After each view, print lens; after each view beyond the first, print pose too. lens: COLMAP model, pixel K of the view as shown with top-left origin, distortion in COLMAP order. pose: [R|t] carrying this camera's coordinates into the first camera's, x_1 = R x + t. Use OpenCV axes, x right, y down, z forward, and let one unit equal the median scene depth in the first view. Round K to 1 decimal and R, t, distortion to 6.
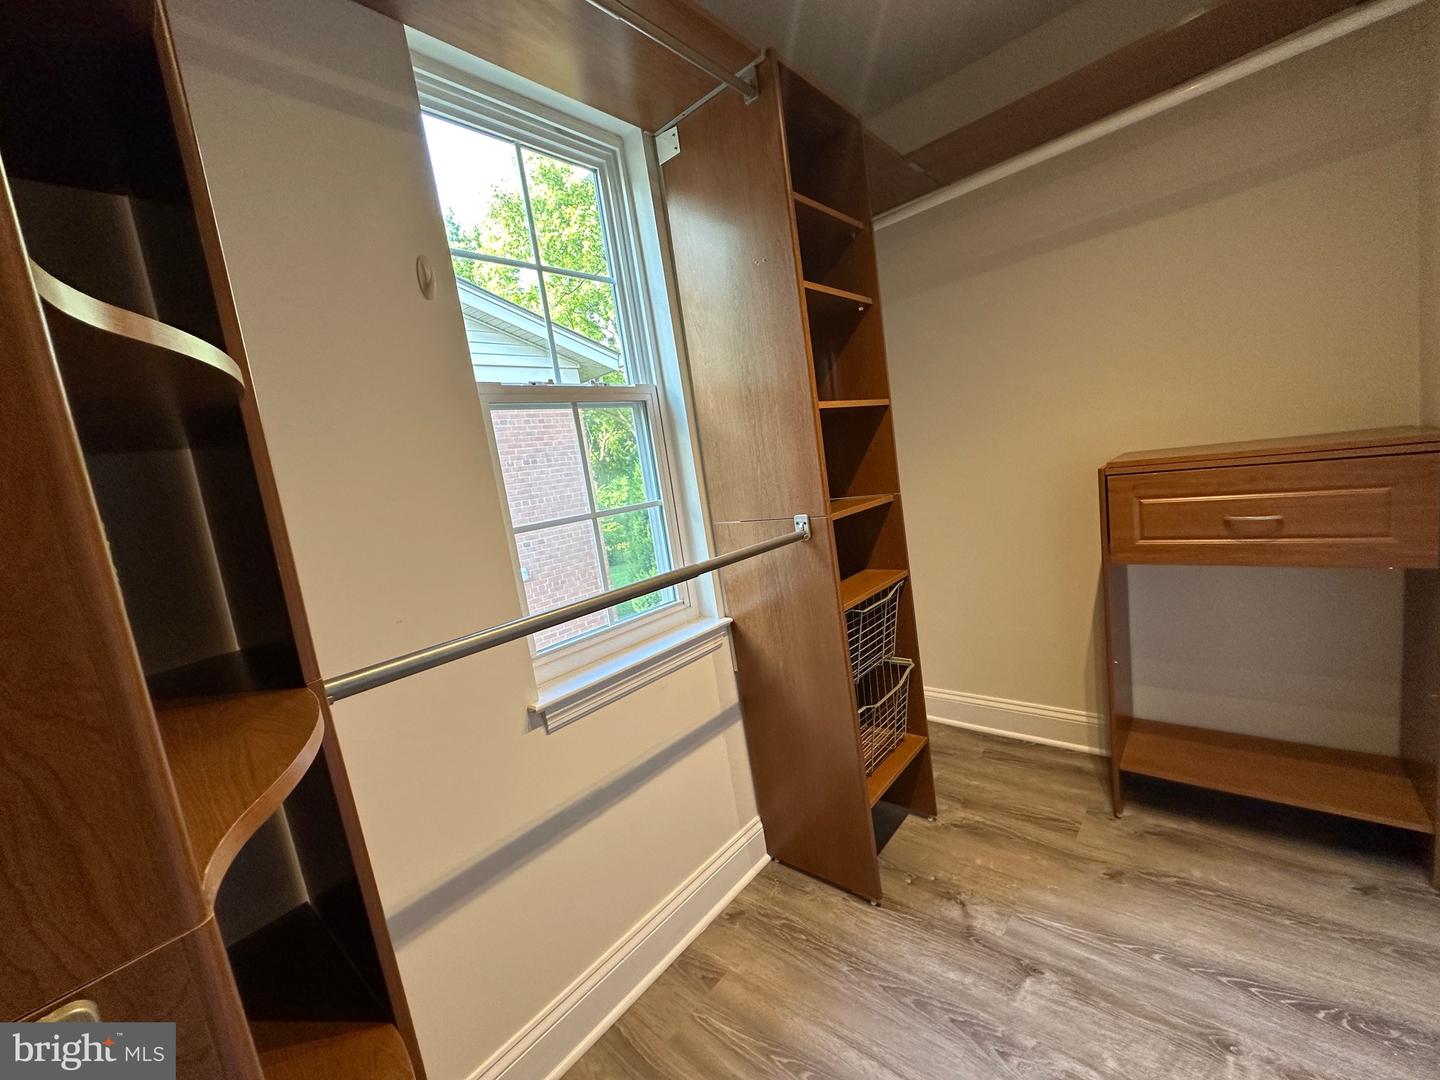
lens RADIAL K [[576.7, 0, 720.0], [0, 576.7, 540.0], [0, 0, 1]] dist [-0.002940, -0.000270]
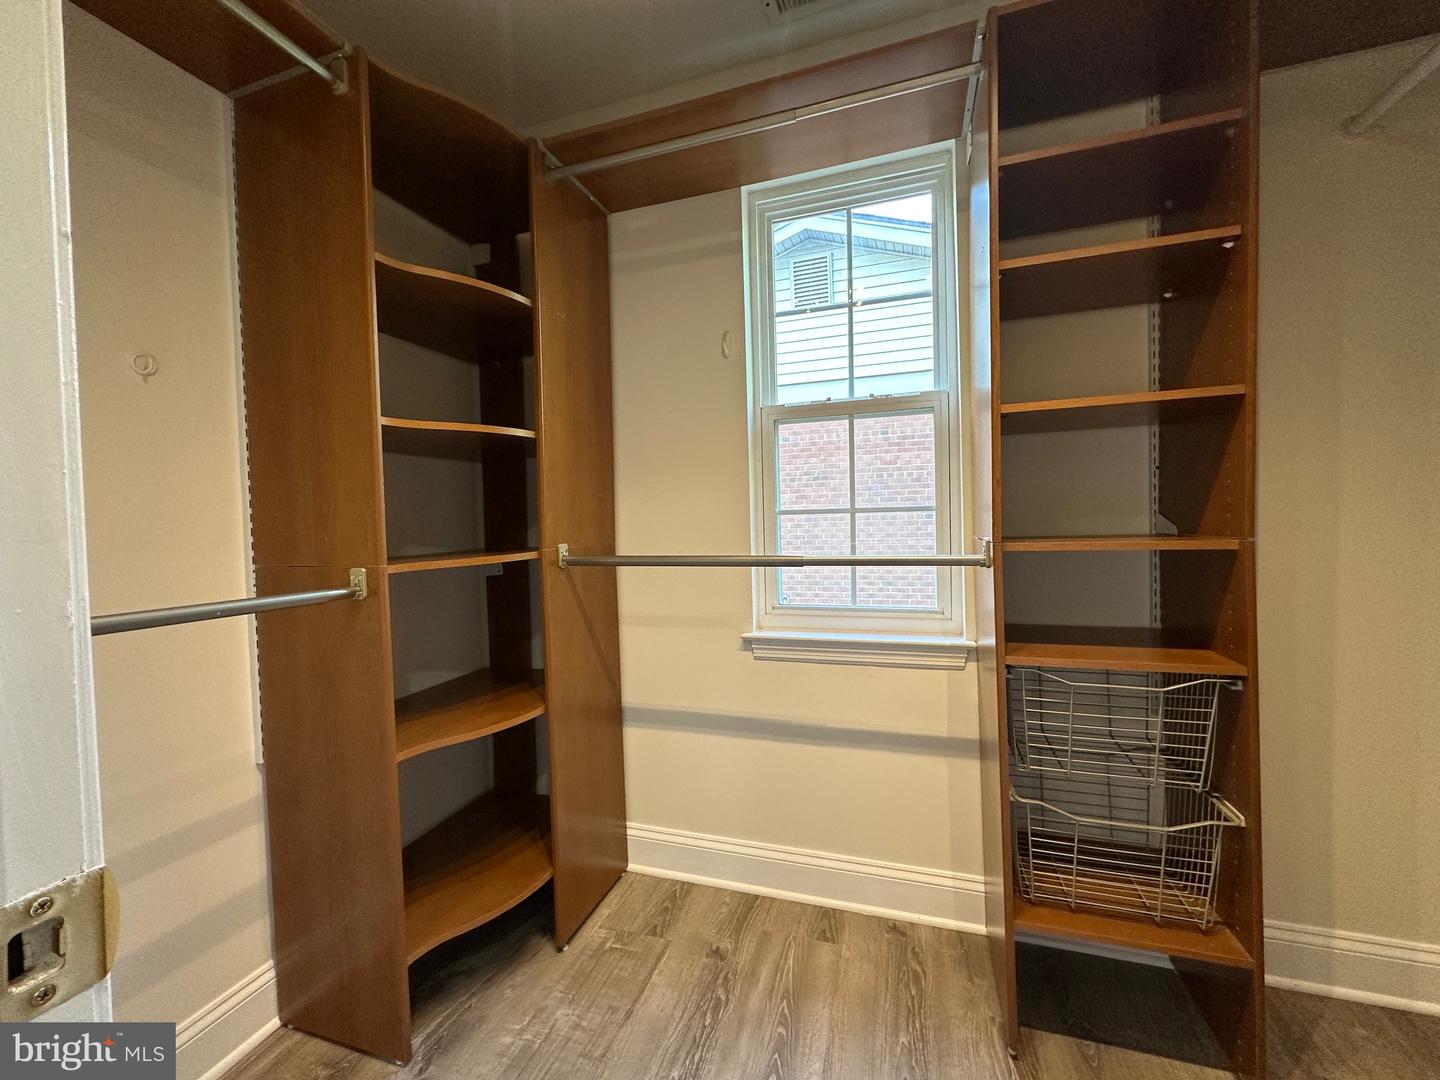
lens RADIAL K [[576.7, 0, 720.0], [0, 576.7, 540.0], [0, 0, 1]] dist [-0.002940, -0.000270]
pose [[0.381992, 0.162837, -0.909707, 0.770725], [-0.148207, 0.982408, 0.113617, -0.078057], [0.912204, 0.091424, 0.399406, 0.298690]]
